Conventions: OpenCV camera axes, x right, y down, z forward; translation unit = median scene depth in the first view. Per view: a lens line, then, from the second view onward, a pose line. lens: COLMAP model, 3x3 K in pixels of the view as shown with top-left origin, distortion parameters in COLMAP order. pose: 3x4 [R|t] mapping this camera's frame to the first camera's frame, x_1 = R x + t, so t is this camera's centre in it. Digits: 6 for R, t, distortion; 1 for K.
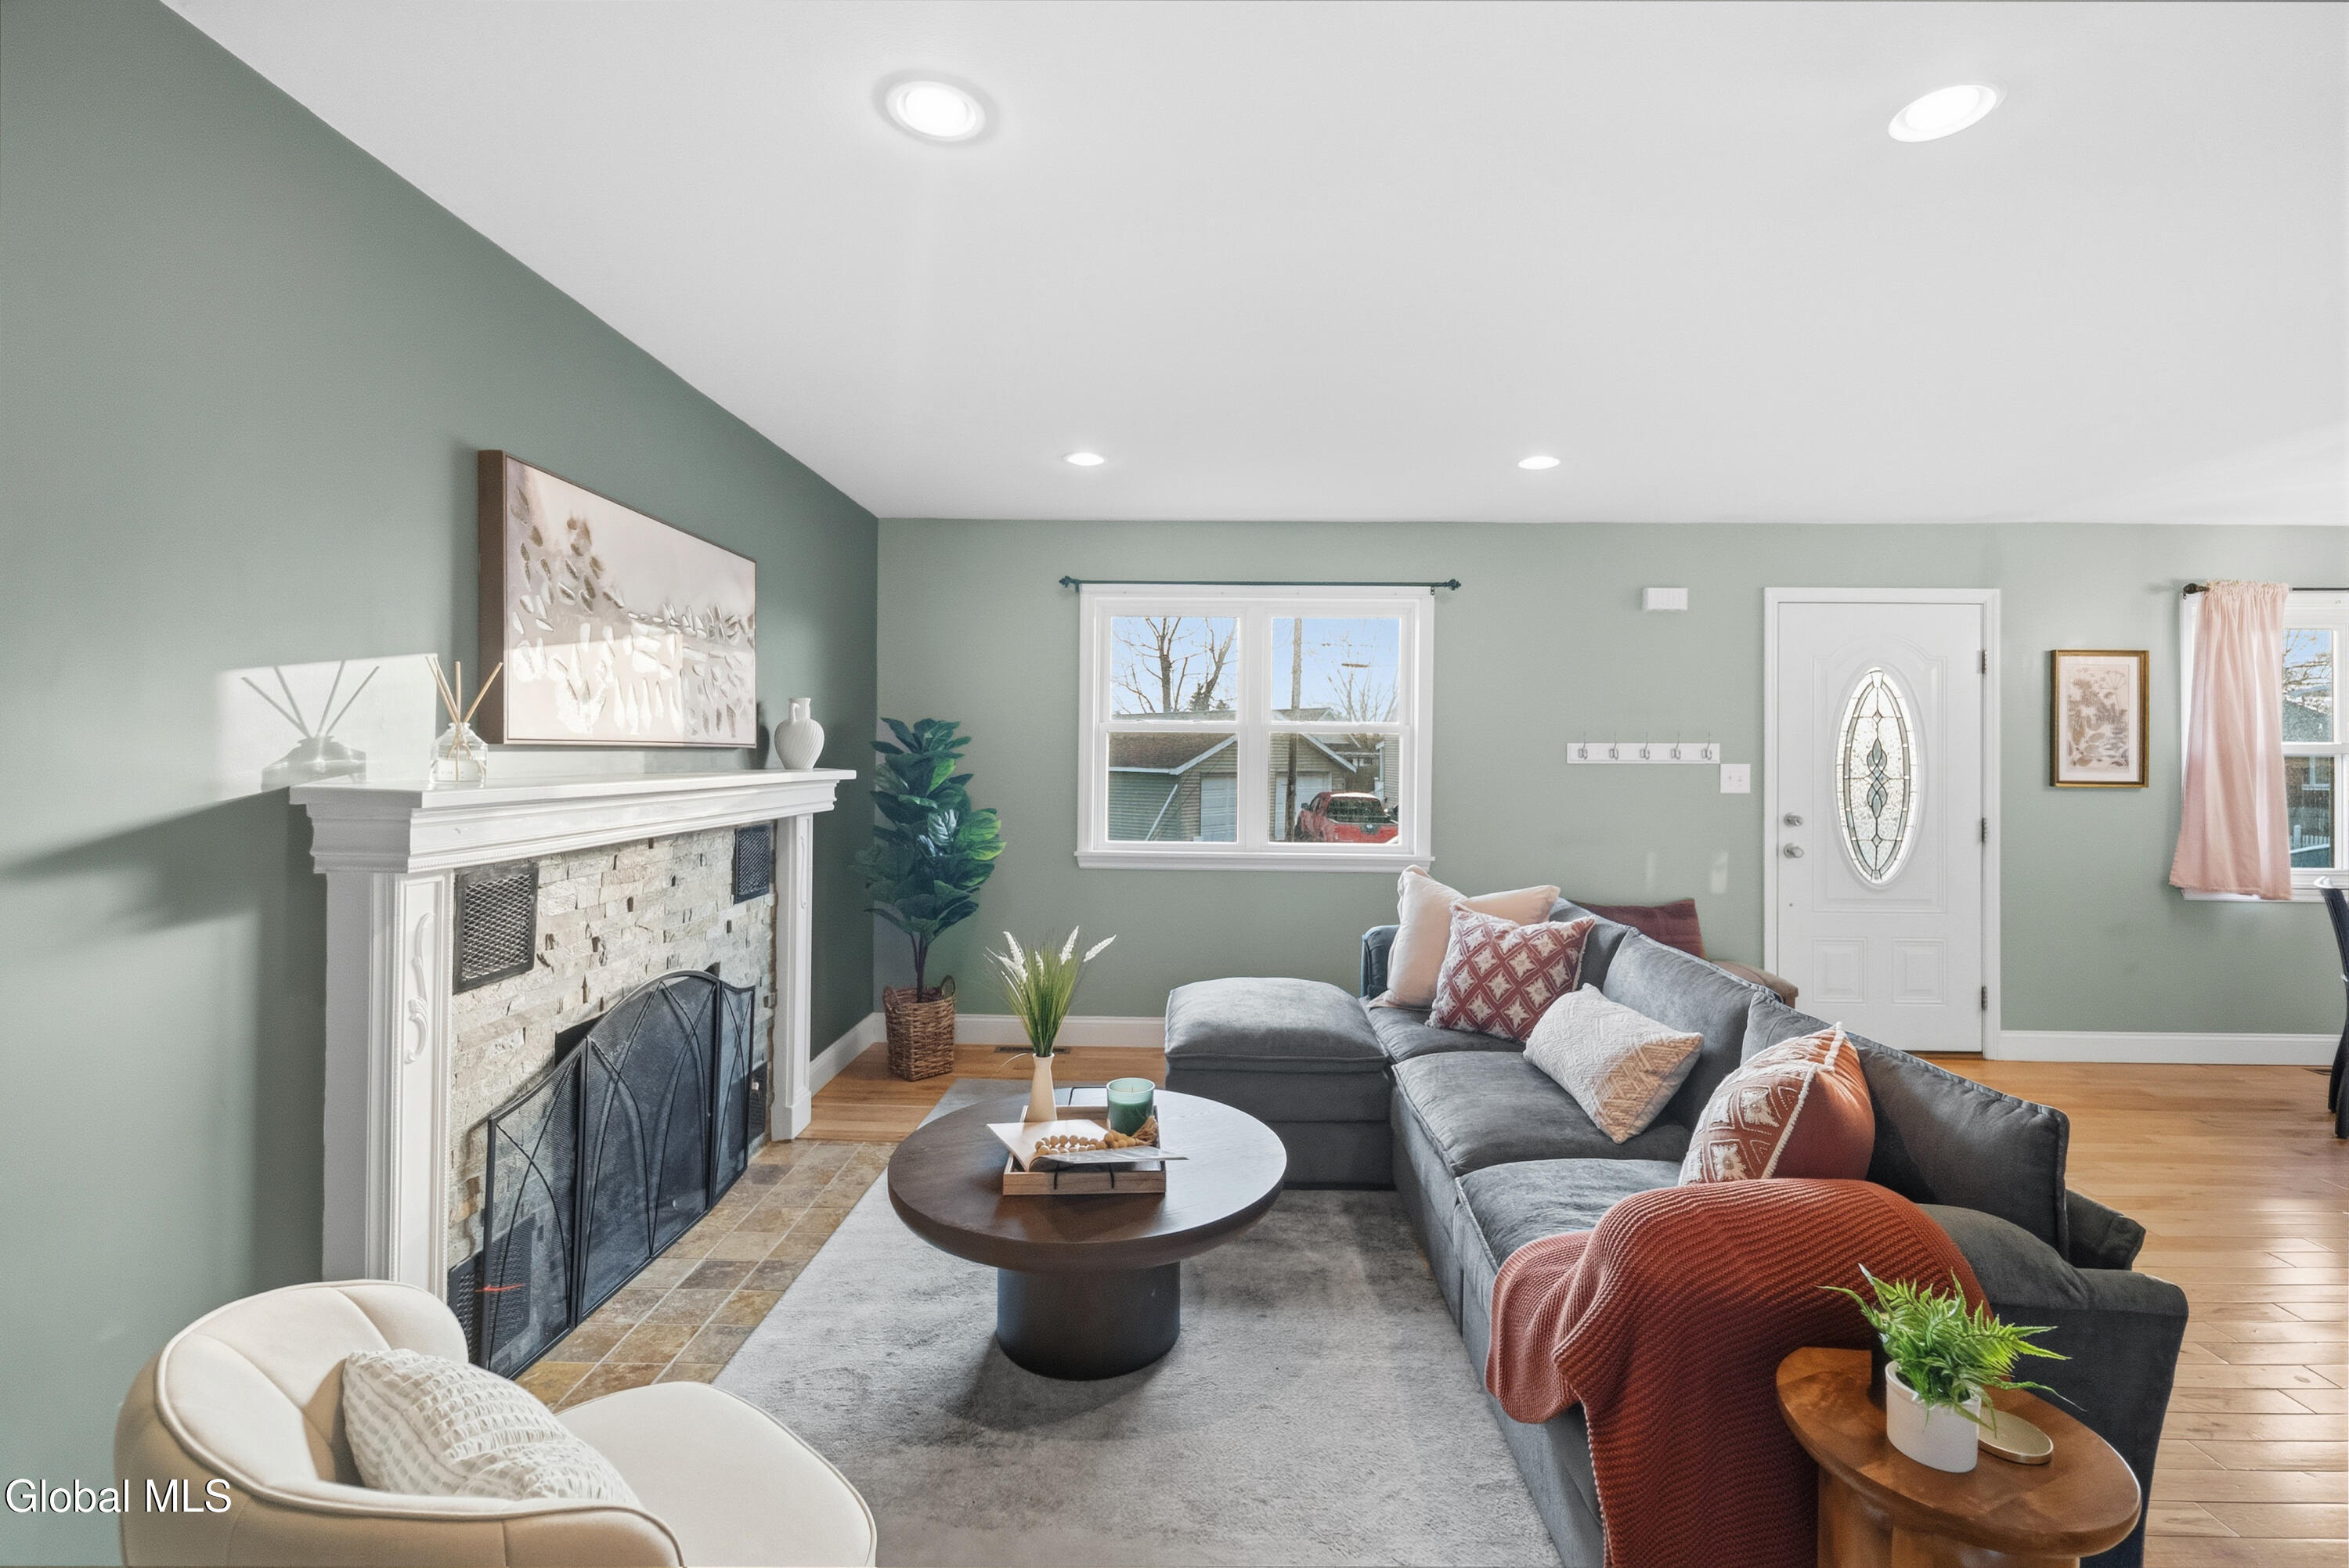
lens RADIAL K [[1040.9, 0, 1188.7], [0, 1040.9, 736.7], [0, 0, 1]] dist [0.001037, -0.000374]
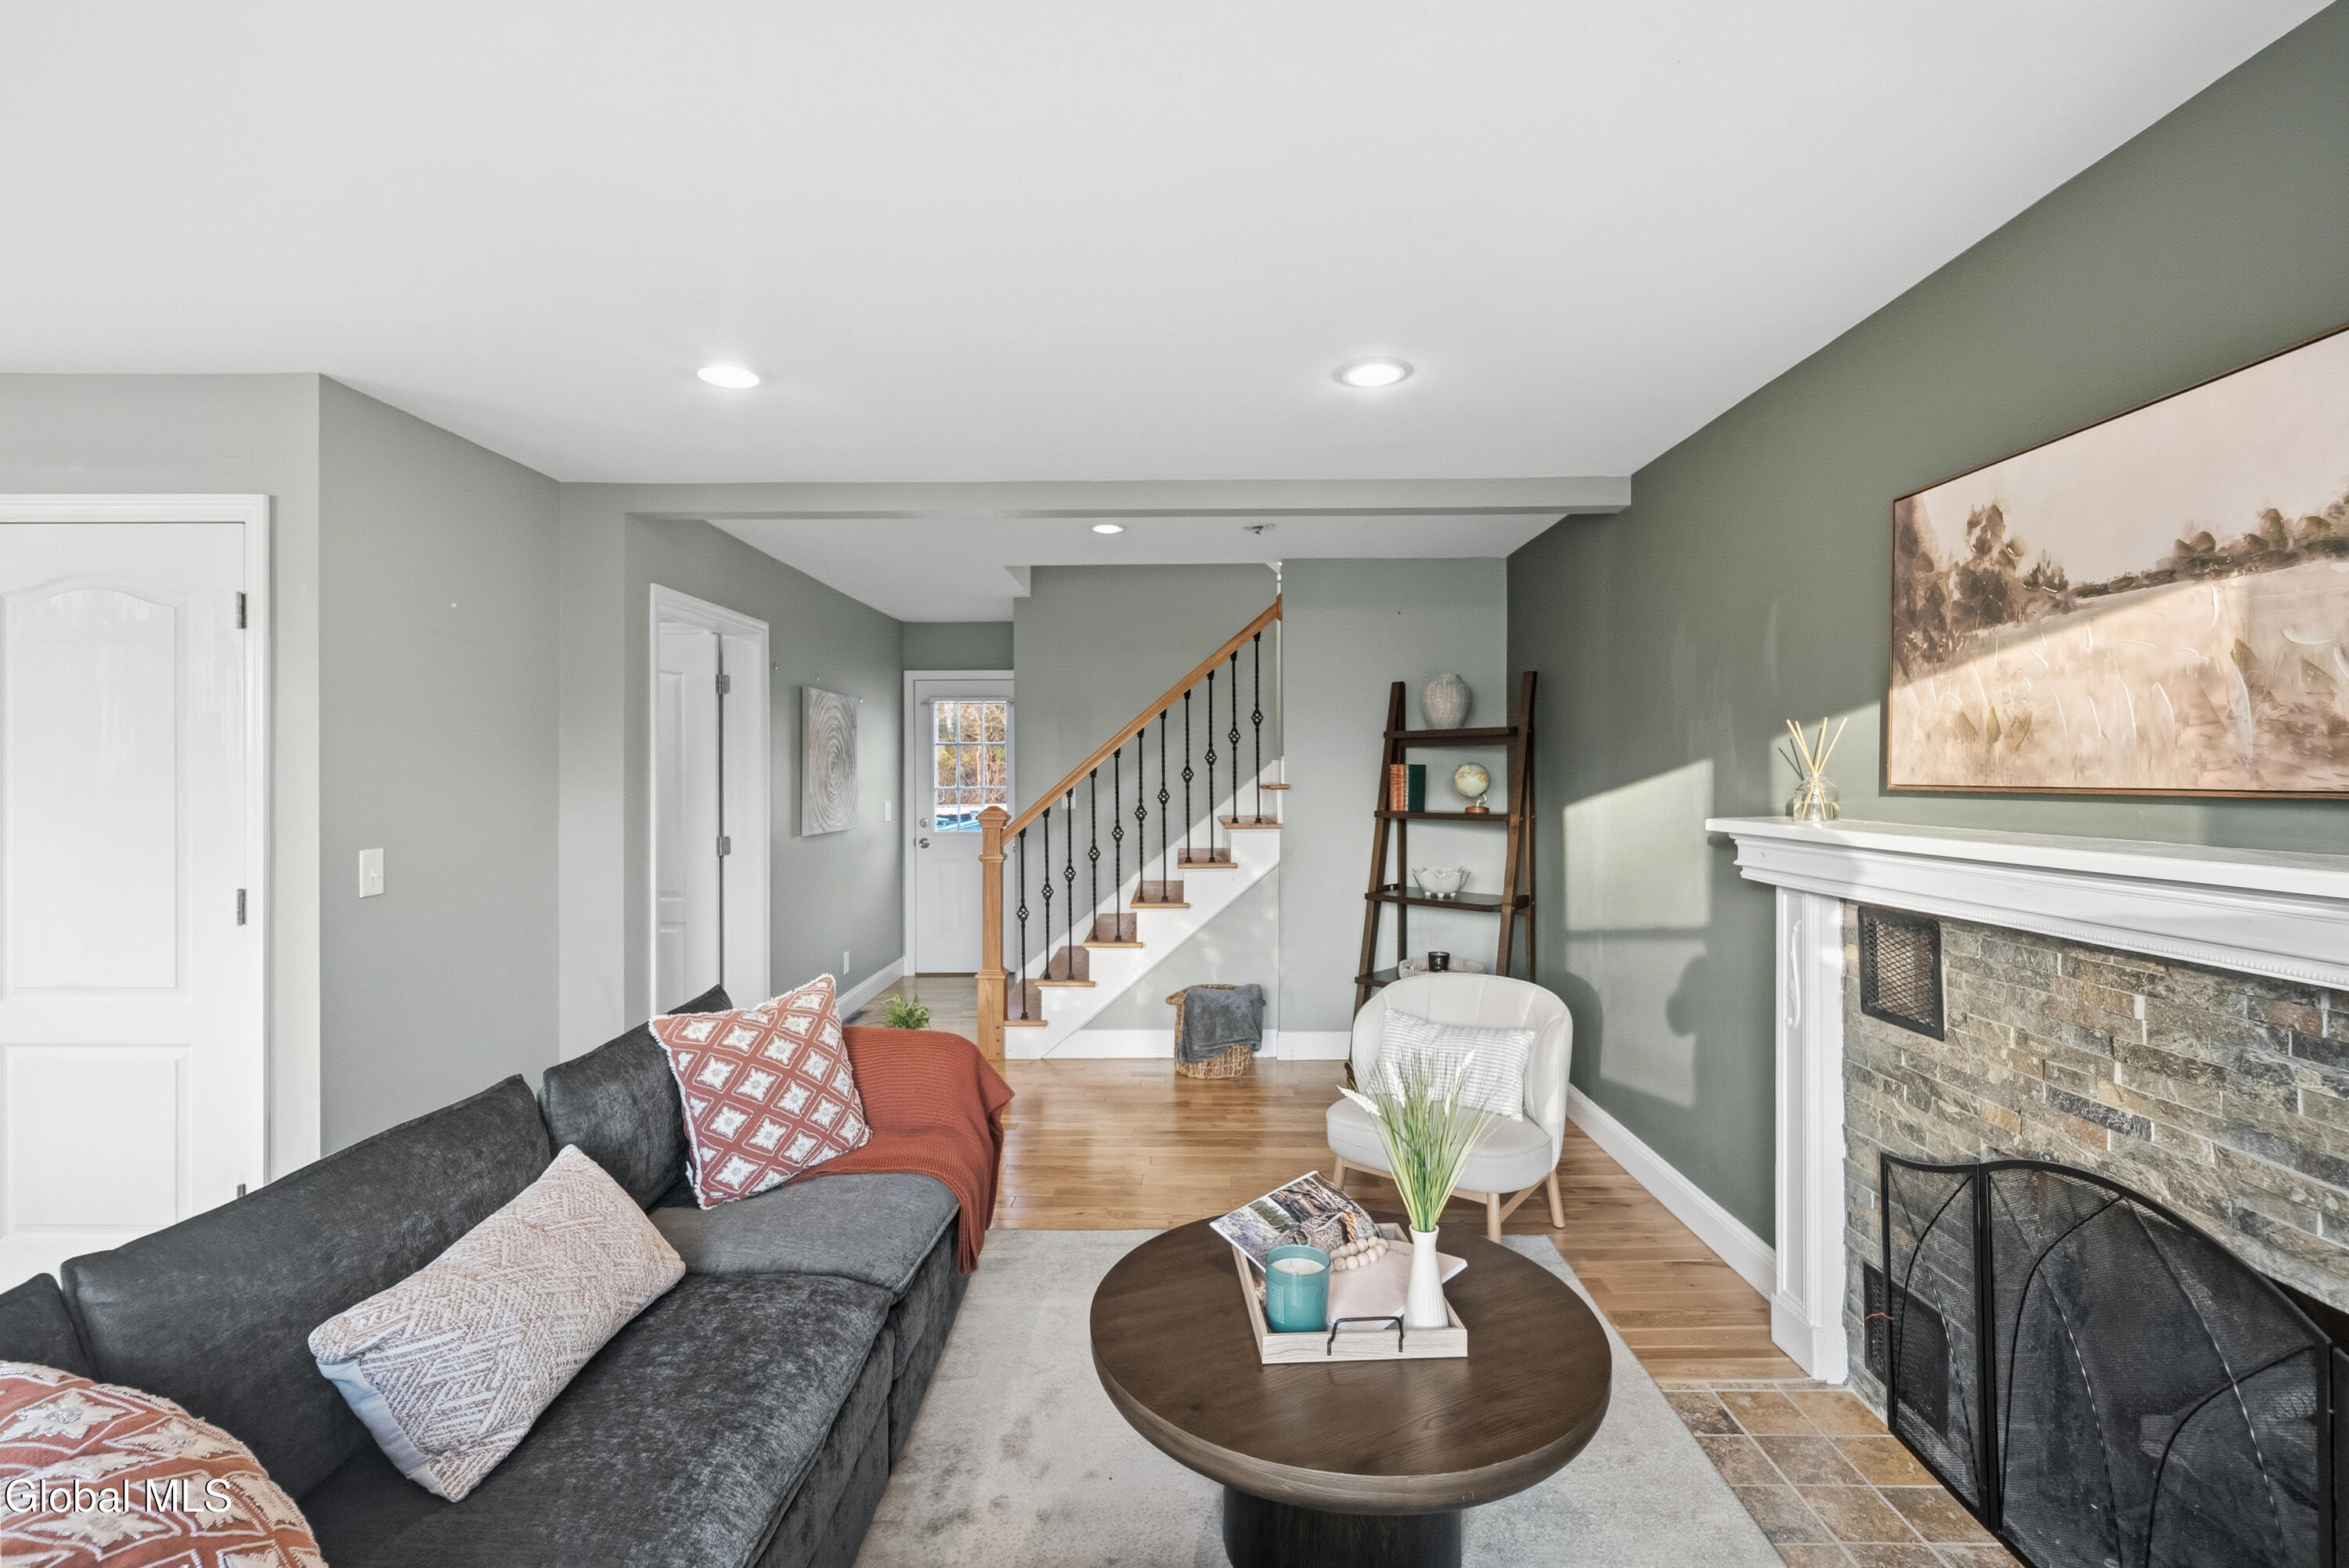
lens RADIAL K [[1048.3, 0, 1177.4], [0, 1048.3, 776.0], [0, 0, 1]] dist [0.000402, -0.001371]
pose [[-0.999831, -0.007478, -0.016767, 0.022422], [-0.007263, 0.999891, -0.012853, 0.005960], [0.016861, -0.012729, -0.999777, 0.949652]]
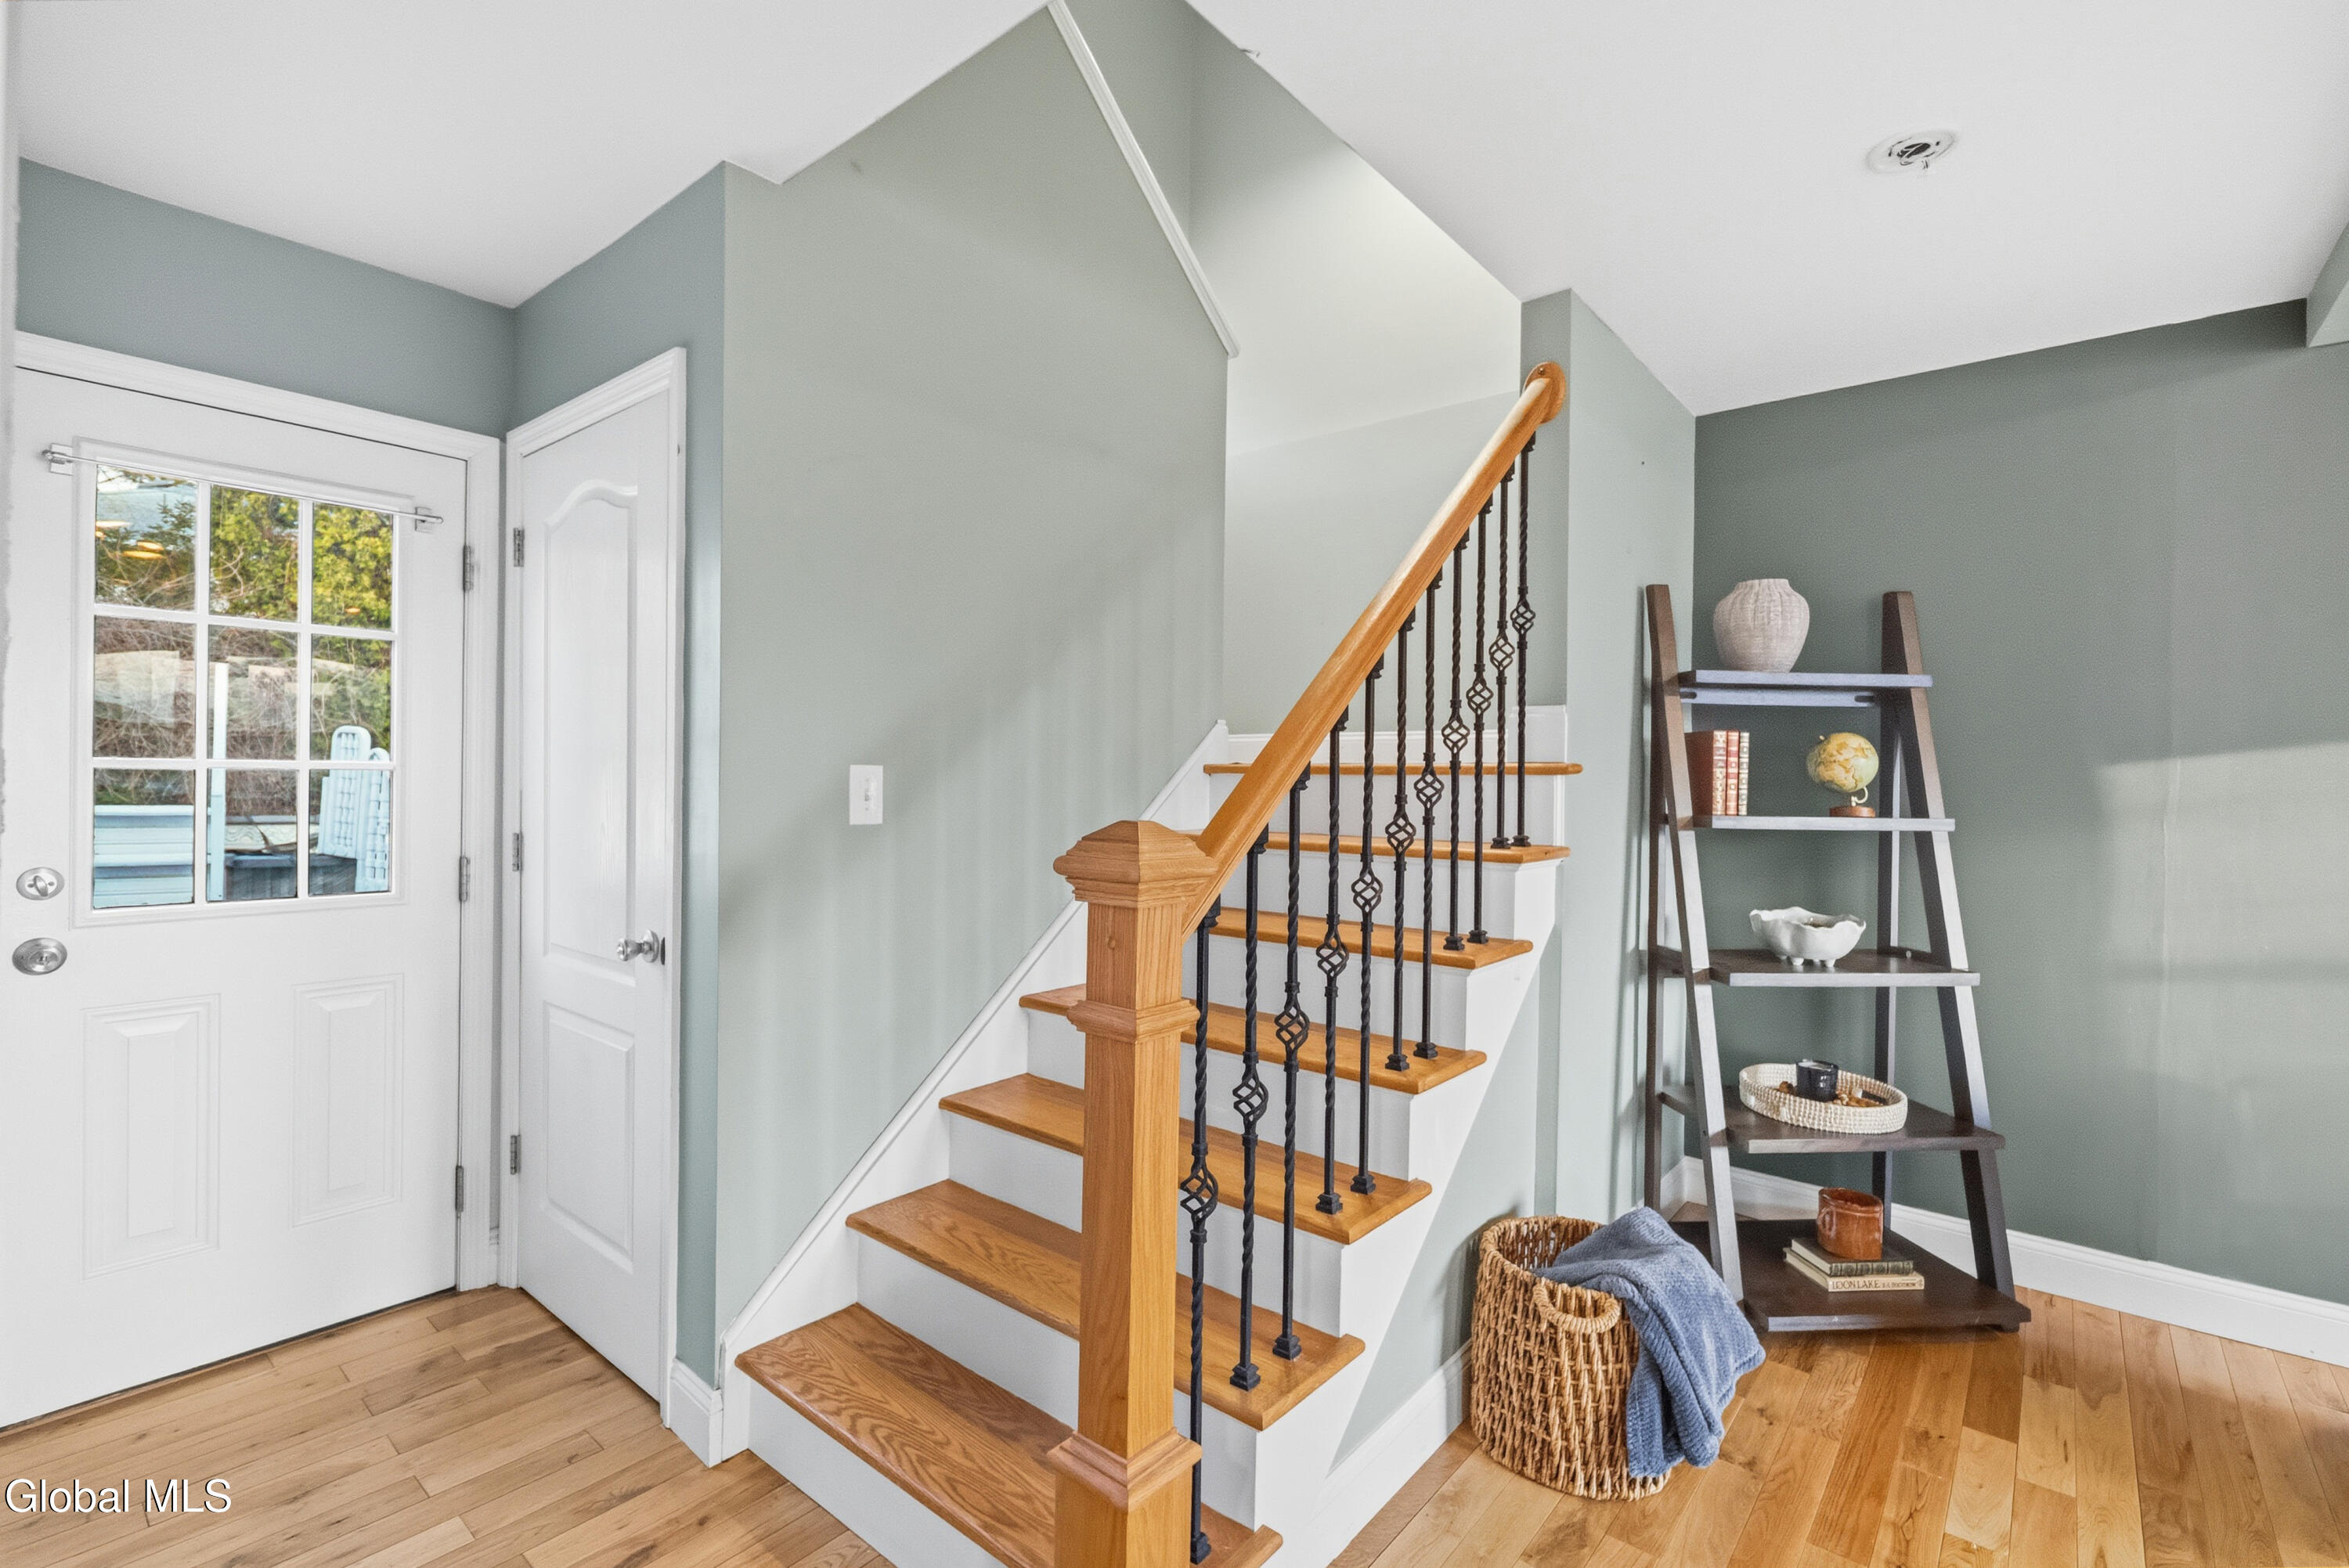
lens RADIAL K [[1066.5, 0, 1174.5], [0, 1066.5, 784.0], [0, 0, 1]] dist [-0.000716, -0.000153]
pose [[-0.621836, -0.009376, -0.783091, 0.434284], [-0.007368, 0.999954, -0.006121, 0.014239], [0.783113, 0.001964, -0.621877, 0.022082]]
